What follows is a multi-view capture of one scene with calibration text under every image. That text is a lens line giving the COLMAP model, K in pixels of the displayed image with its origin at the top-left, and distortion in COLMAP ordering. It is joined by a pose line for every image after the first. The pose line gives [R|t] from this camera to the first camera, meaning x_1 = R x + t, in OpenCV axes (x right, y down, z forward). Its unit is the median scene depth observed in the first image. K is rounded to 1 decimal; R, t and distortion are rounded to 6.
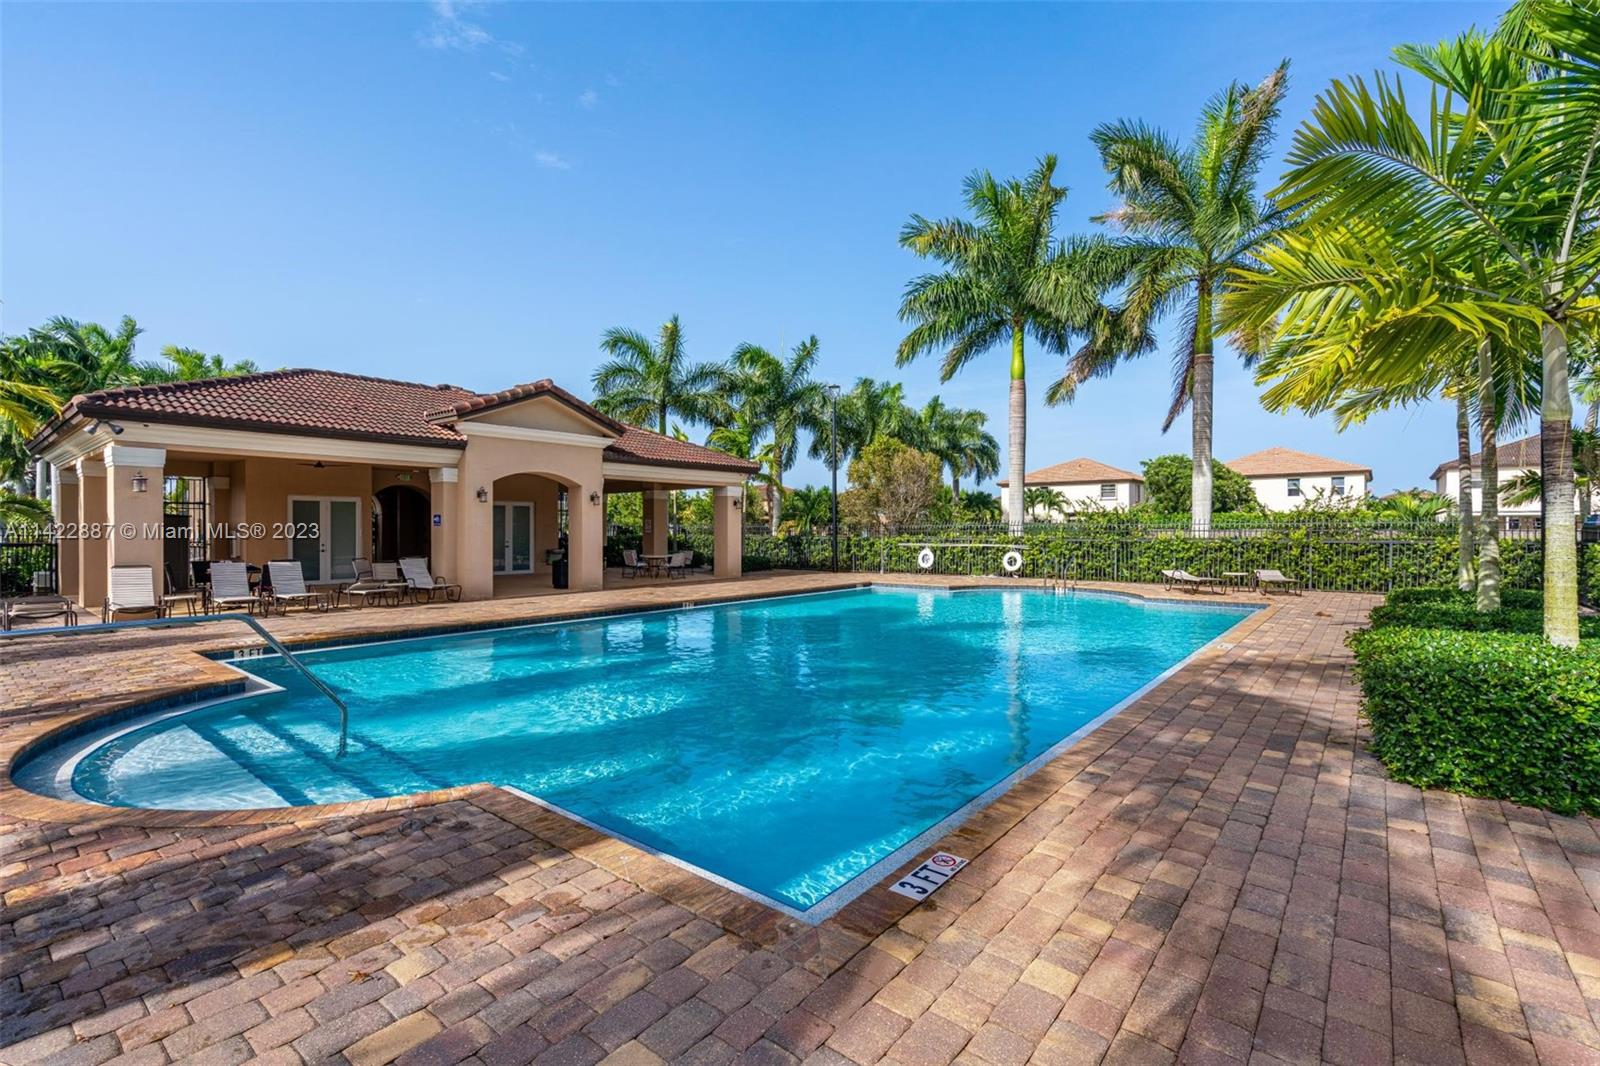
lens RADIAL K [[718.9, 0, 799.7], [0, 718.9, 536.6], [0, 0, 1]] dist [-0.000191, -0.000102]
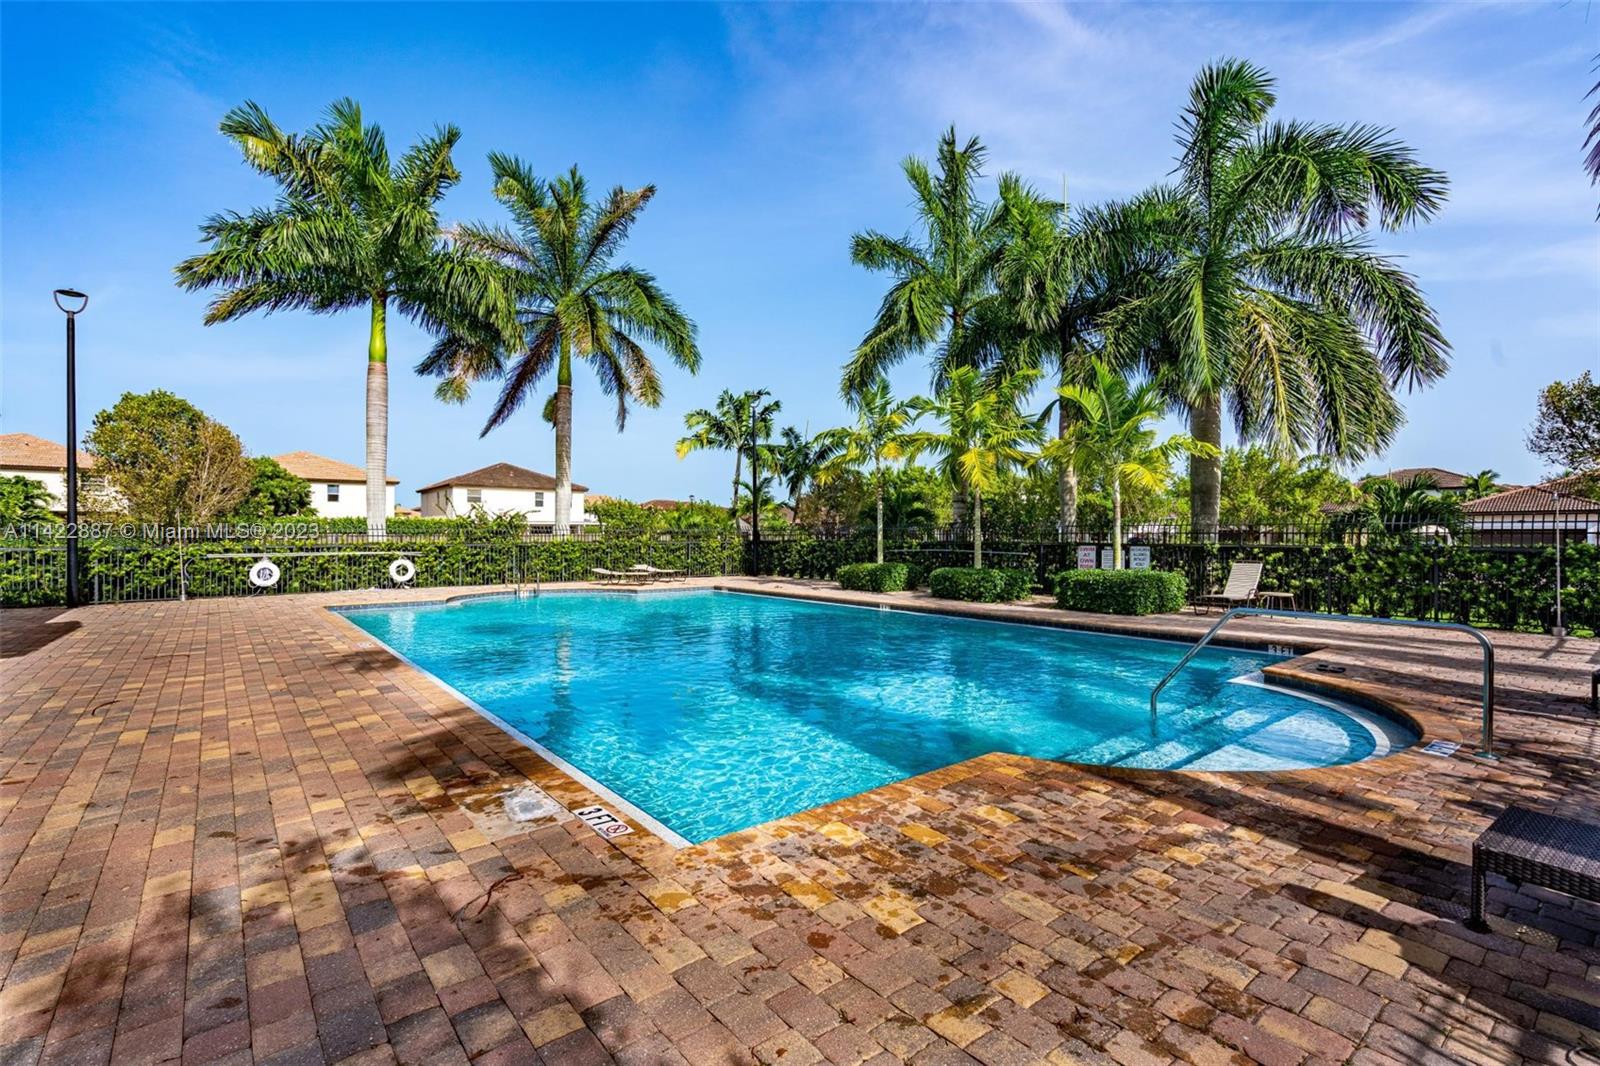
lens RADIAL K [[718.9, 0, 799.9], [0, 718.9, 529.5], [0, 0, 1]] dist [-0.000191, -0.000102]
pose [[0.202226, 0.007227, 0.979312, -0.445776], [0.008025, 0.999927, -0.009036, -0.003798], [-0.979306, 0.009686, 0.202153, 0.308164]]
